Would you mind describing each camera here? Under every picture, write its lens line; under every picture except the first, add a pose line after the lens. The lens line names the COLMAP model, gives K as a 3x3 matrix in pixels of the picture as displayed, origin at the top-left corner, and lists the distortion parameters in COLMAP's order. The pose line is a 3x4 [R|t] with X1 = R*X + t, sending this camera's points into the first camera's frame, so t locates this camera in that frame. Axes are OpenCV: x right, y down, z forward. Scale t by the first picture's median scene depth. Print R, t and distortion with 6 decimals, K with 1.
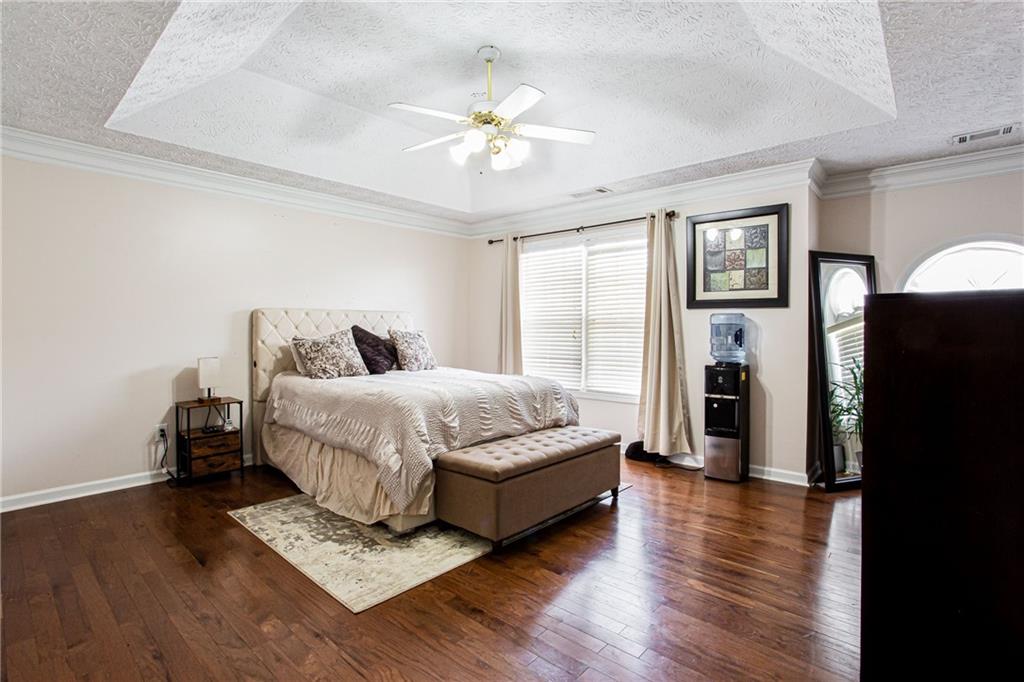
lens RADIAL K [[498.2, 0, 511.4], [0, 498.2, 333.0], [0, 0, 1]] dist [-0.024824, 0.000768]
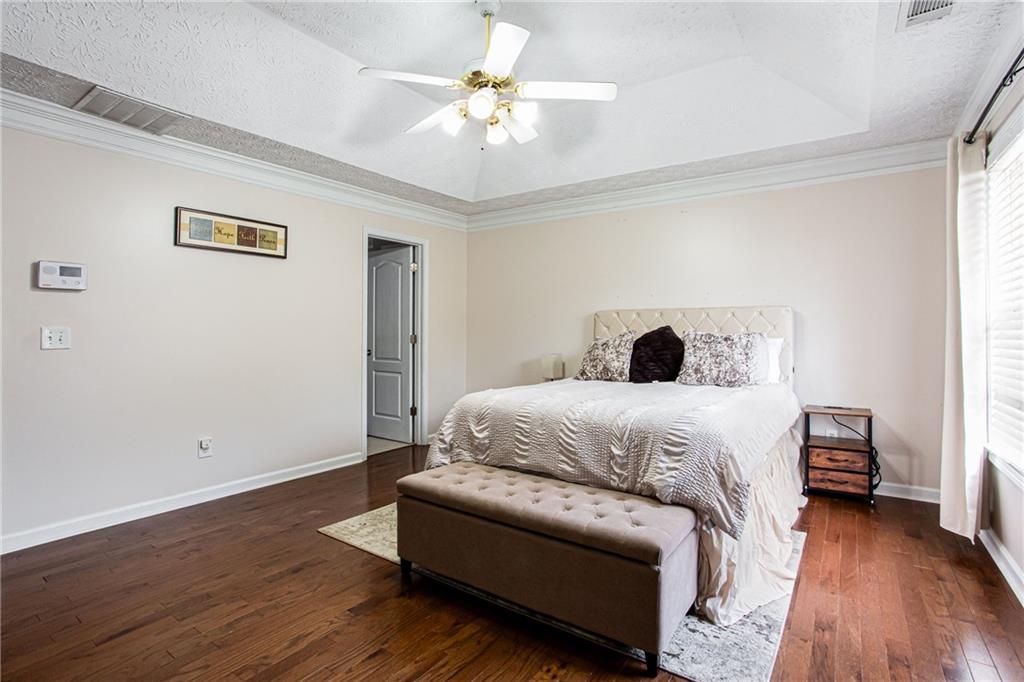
lens RADIAL K [[498.2, 0, 484.5], [0, 498.2, 326.5], [0, 0, 1]] dist [-0.024824, 0.000768]
pose [[0.086762, -0.011670, -0.996161, 0.664806], [-0.003229, 0.999923, -0.011995, -0.003248], [0.996224, 0.004257, 0.086718, 0.777854]]
